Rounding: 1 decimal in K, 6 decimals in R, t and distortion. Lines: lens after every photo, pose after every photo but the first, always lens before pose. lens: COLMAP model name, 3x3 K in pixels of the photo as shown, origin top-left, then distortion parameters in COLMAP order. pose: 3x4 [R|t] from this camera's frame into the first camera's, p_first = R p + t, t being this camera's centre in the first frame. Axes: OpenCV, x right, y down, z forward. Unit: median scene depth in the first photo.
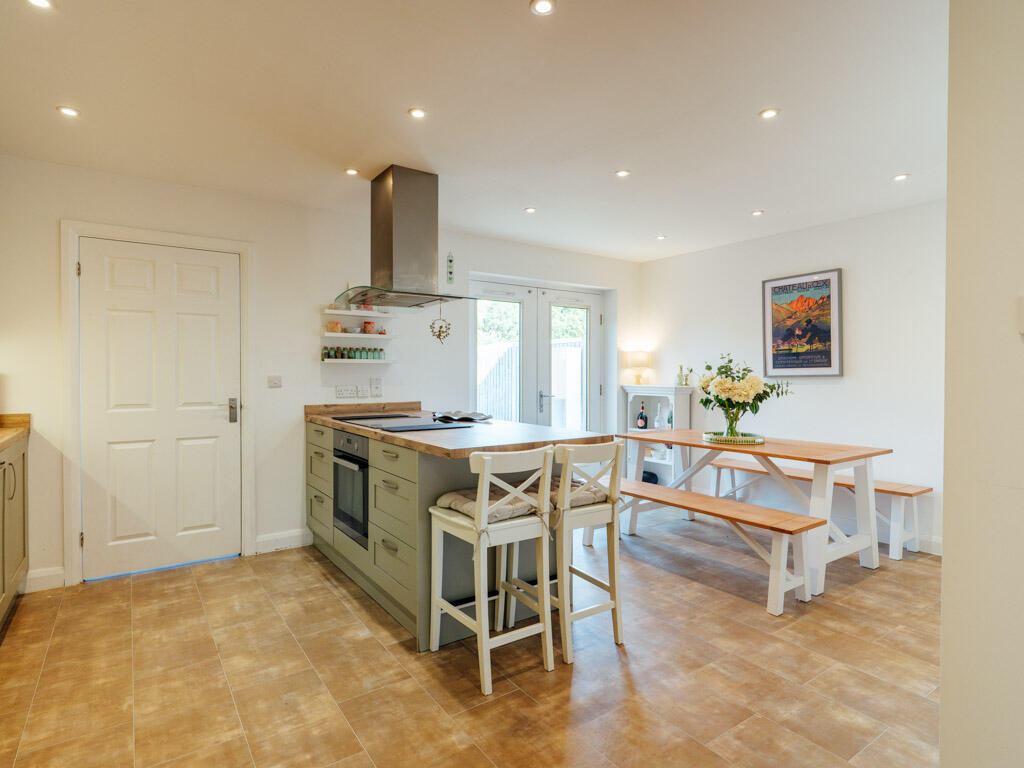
lens RADIAL K [[557.7, 0, 512.0], [0, 557.7, 384.0], [0, 0, 1]] dist [0.001166, 0.000305]
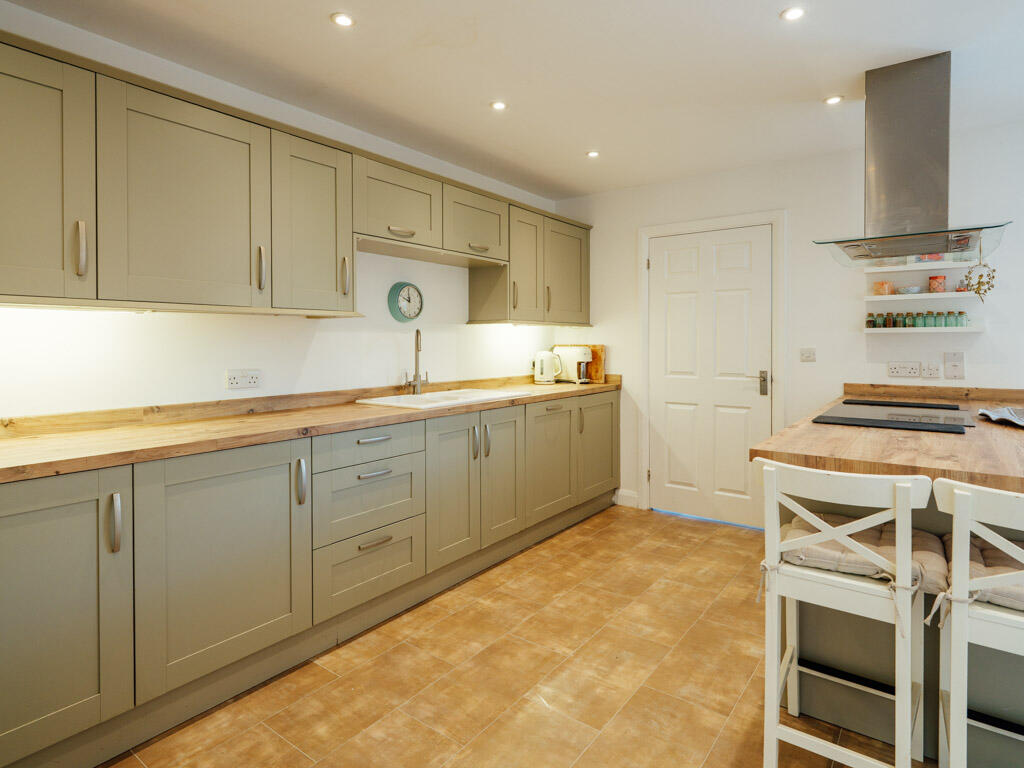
lens RADIAL K [[567.1, 0, 520.6], [0, 567.1, 351.9], [0, 0, 1]] dist [0.004922, -0.000045]
pose [[0.321223, 0.015593, -0.946875, 0.314722], [-0.016514, 0.999805, 0.010863, -0.011754], [0.946859, 0.012148, 0.321418, 0.265528]]
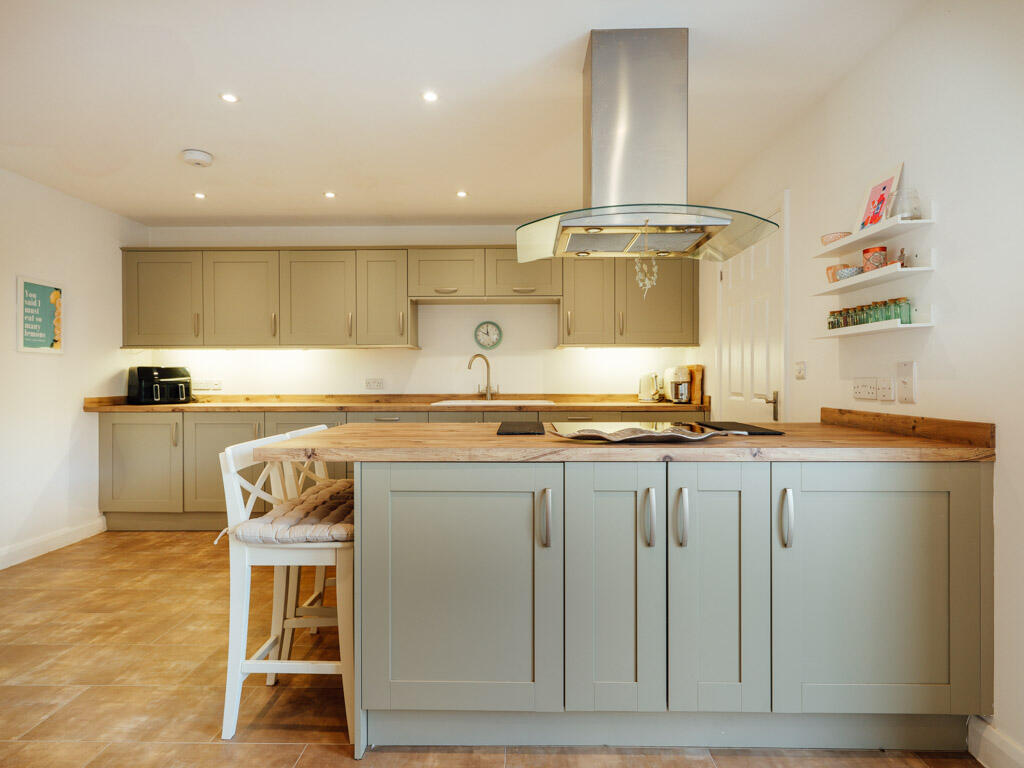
lens RADIAL K [[545.5, 0, 512.0], [0, 545.5, 384.0], [0, 0, 1]] dist [0.001655, 0.000266]
pose [[-0.589825, 0.011573, -0.807448, 0.362456], [-0.013106, 0.999628, 0.023901, 0.001579], [0.807425, 0.024680, -0.589454, 1.153503]]
